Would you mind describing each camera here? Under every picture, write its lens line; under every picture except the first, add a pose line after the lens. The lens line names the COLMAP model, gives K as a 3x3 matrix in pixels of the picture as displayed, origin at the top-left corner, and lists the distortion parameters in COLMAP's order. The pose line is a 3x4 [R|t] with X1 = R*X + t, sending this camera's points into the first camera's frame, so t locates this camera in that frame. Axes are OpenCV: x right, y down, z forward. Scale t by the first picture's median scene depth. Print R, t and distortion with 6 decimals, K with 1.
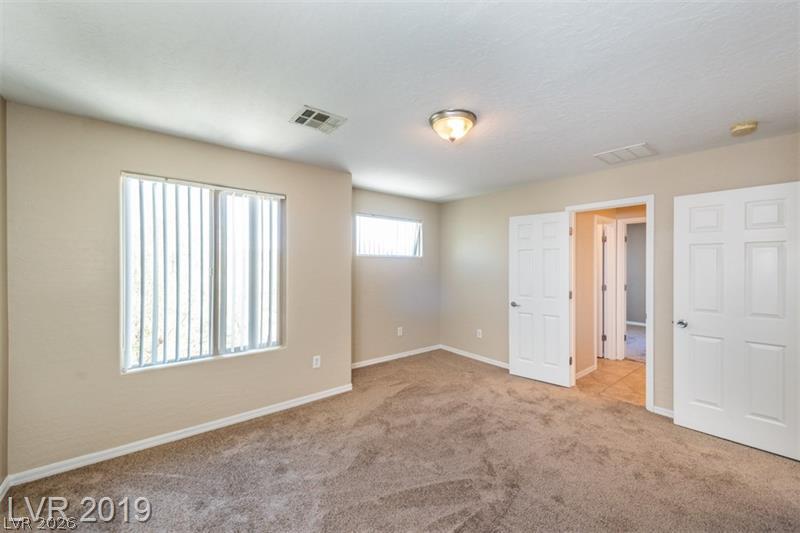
lens RADIAL K [[316.3, 0, 398.7], [0, 316.3, 263.3], [0, 0, 1]] dist [0.008558, -0.000349]
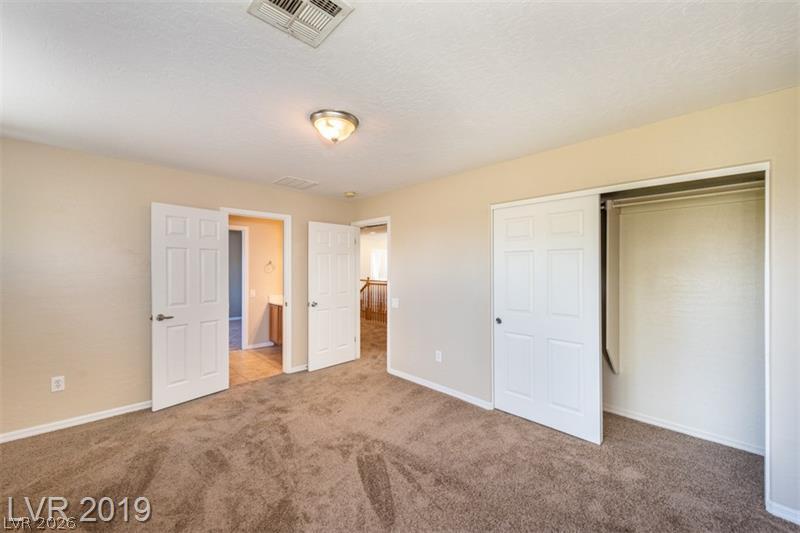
lens RADIAL K [[316.3, 0, 398.8], [0, 316.3, 271.0], [0, 0, 1]] dist [0.008558, -0.000349]
pose [[-0.109855, 0.002723, 0.993944, -0.584819], [0.003596, 0.999991, -0.002342, 0.026893], [-0.993941, 0.003317, -0.109863, 0.650880]]
